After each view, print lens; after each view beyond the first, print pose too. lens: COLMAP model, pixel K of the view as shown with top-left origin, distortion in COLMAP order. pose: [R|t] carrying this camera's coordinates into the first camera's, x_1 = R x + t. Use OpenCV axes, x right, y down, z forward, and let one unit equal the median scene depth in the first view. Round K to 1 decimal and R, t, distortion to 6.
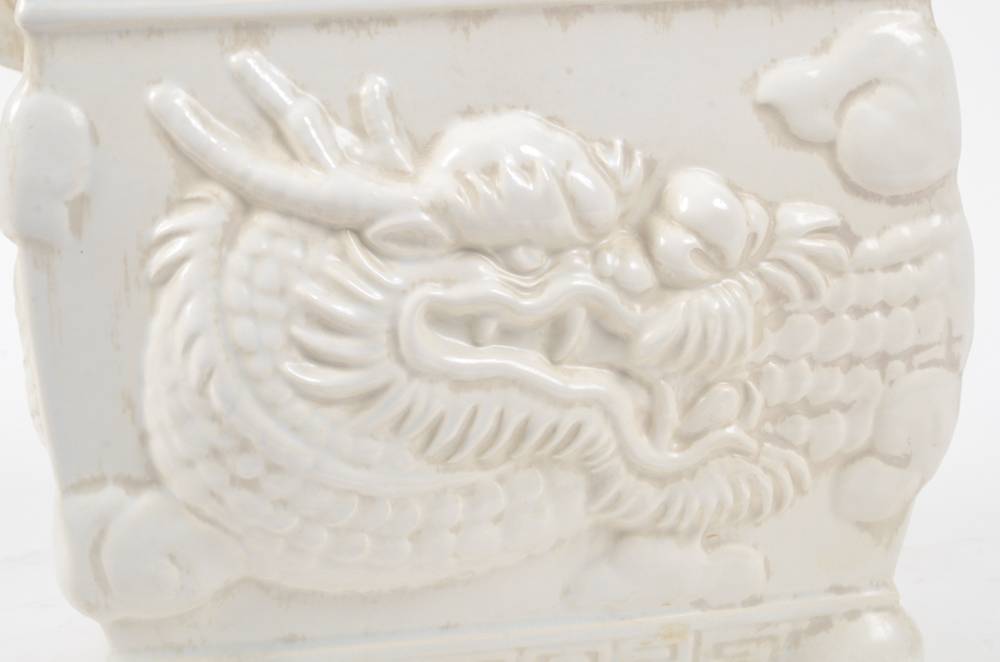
lens RADIAL K [[2079.1, 0, 493.3], [0, 2079.1, 331.4], [0, 0, 1]] dist [0.001934, 0.000000]
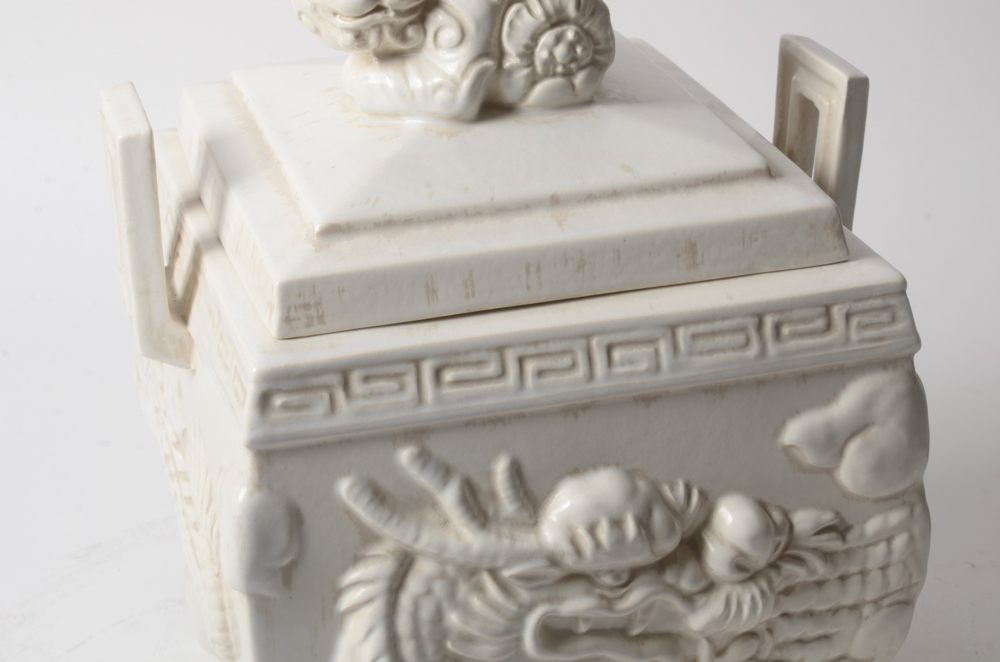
lens RADIAL K [[2079.1, 0, 470.4], [0, 2079.1, 347.4], [0, 0, 1]] dist [0.001934, 0.000000]
pose [[0.993292, -0.026682, 0.112516, -0.219140], [-0.005257, 0.961590, 0.274439, -0.532070], [-0.115517, -0.273189, 0.954999, -0.226498]]
